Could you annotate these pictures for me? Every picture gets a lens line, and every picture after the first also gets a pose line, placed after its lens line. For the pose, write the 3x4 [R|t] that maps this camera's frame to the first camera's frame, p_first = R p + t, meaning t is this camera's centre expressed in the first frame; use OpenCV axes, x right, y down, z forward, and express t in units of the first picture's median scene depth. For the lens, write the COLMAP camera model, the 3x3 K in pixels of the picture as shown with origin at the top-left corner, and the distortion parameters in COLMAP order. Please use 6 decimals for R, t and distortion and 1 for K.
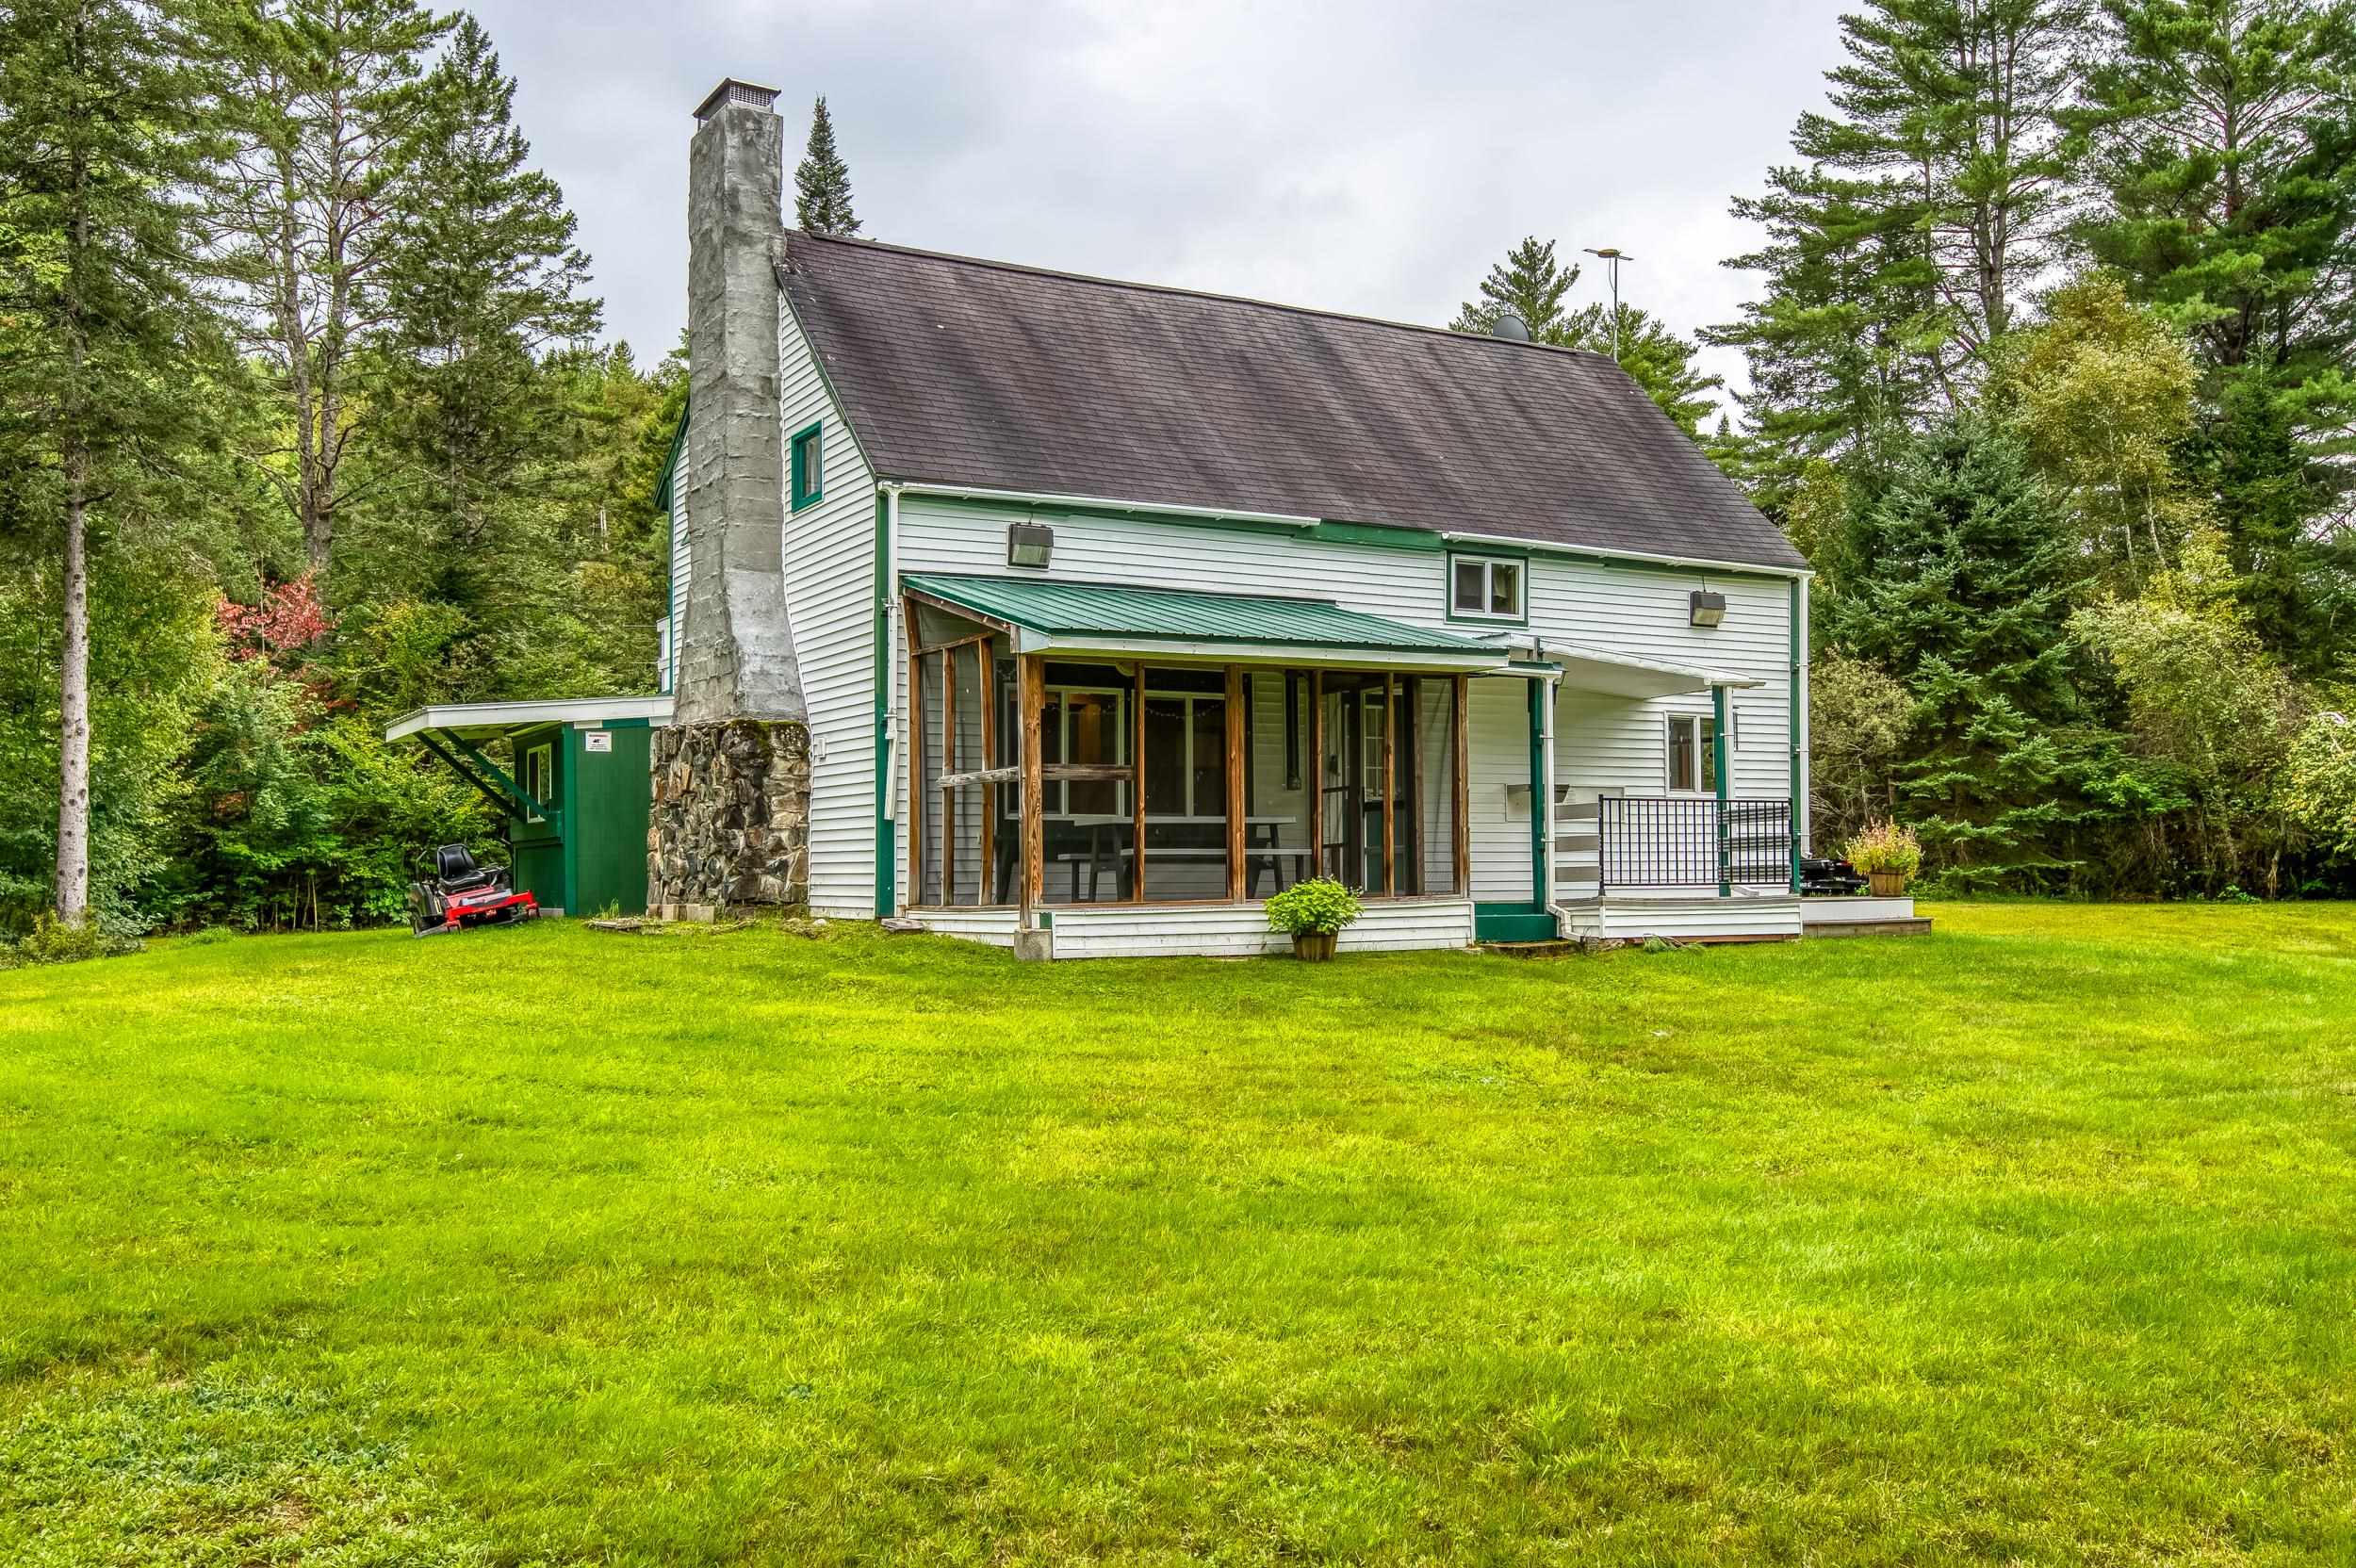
lens RADIAL K [[2238.5, 0, 1164.0], [0, 2238.5, 765.2], [0, 0, 1]] dist [0.054177, 0.000000]
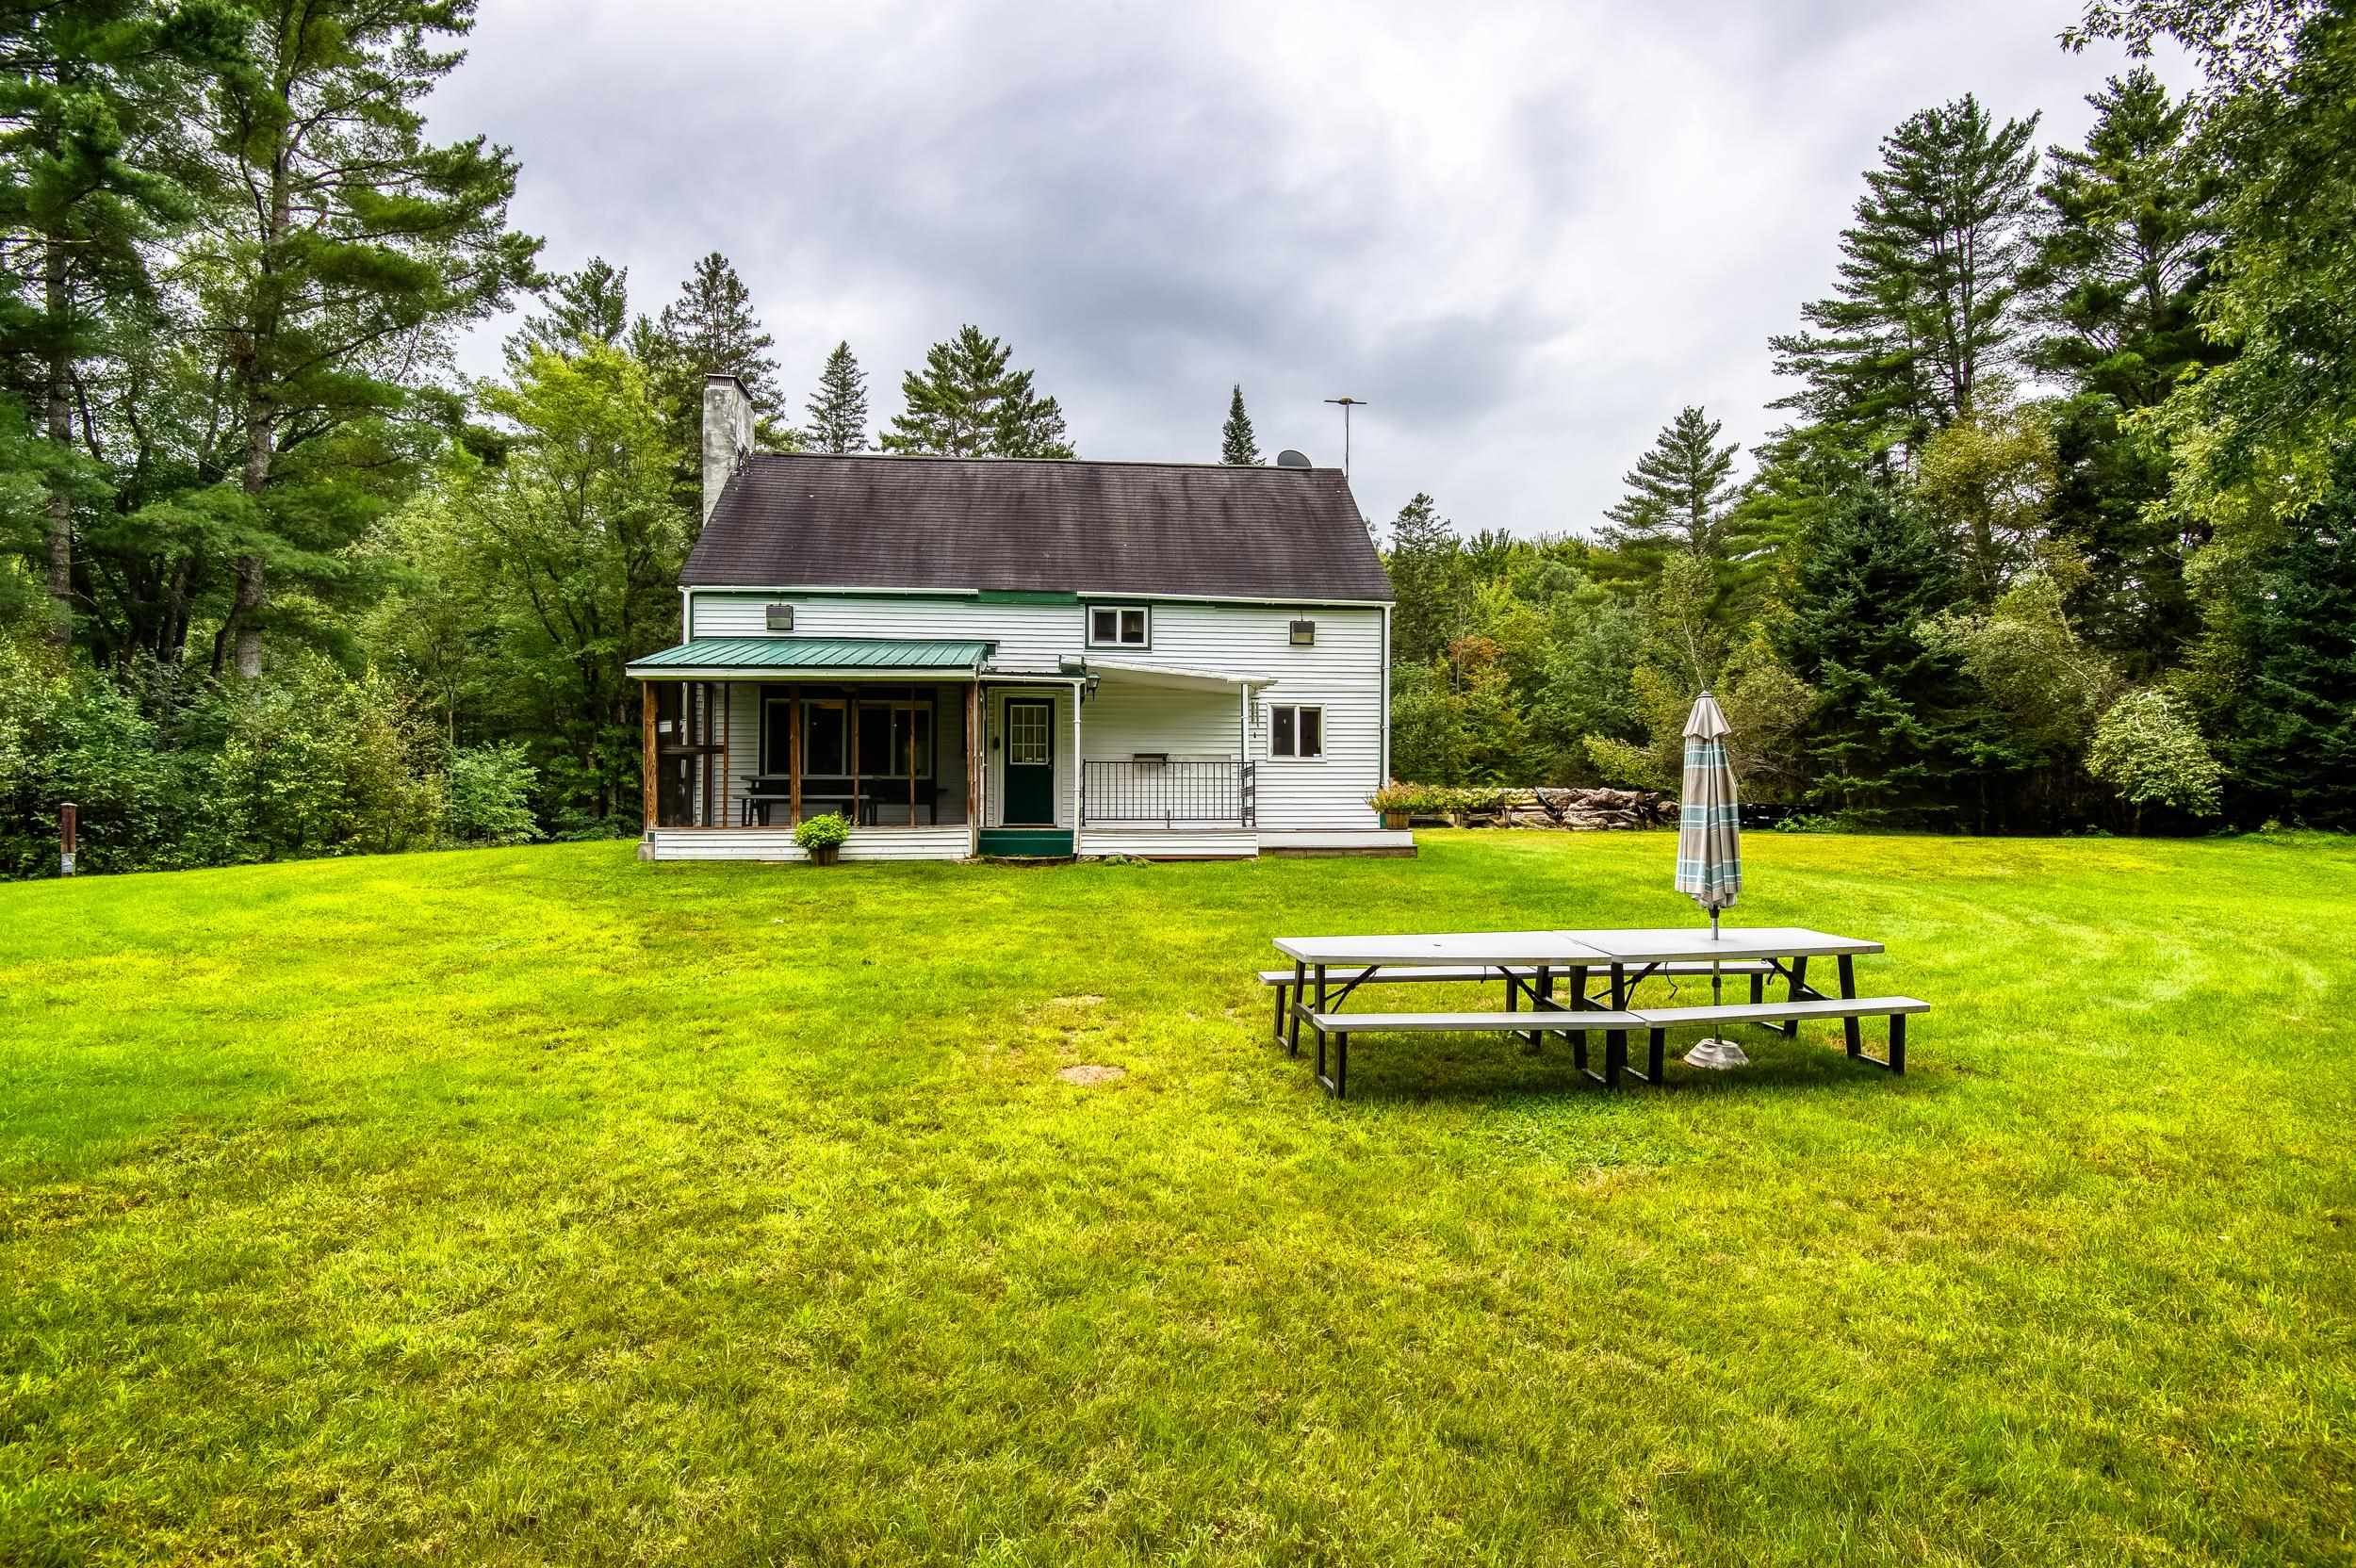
lens RADIAL K [[1176.1, 0, 1167.3], [0, 1176.1, 776.0], [0, 0, 1]] dist [-0.020125, -0.014223]
pose [[0.901446, -0.006409, -0.432845, 0.493452], [0.014888, 0.999758, 0.016203, 0.010512], [0.432636, -0.021050, 0.901323, 0.266609]]
